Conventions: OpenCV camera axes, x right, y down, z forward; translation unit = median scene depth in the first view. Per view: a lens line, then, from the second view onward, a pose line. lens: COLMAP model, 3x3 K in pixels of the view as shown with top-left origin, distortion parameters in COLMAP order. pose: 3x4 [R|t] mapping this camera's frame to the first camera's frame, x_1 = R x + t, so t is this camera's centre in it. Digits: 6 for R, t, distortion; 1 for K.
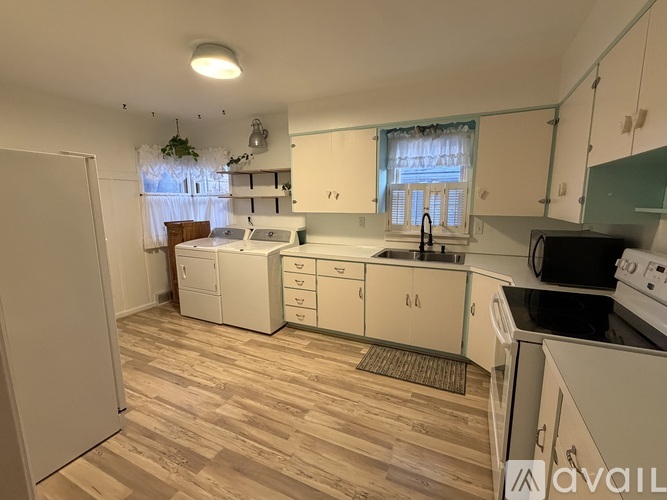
lens RADIAL K [[292.9, 0, 333.5], [0, 292.9, 250.0], [0, 0, 1]] dist [-0.000366, -0.000029]
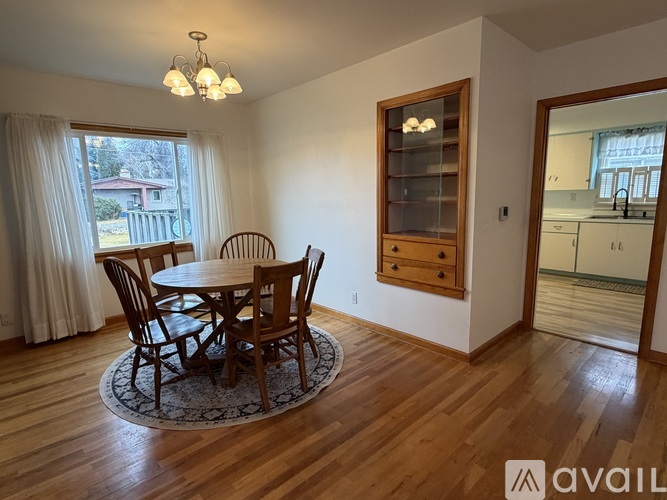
lens RADIAL K [[354.6, 0, 333.5], [0, 354.6, 250.0], [0, 0, 1]] dist [-0.000390, -0.000902]
pose [[0.925388, 0.042325, -0.376651, -0.354504], [-0.038073, 0.999099, 0.018732, 0.192740], [0.377104, -0.002994, 0.926166, -1.126437]]
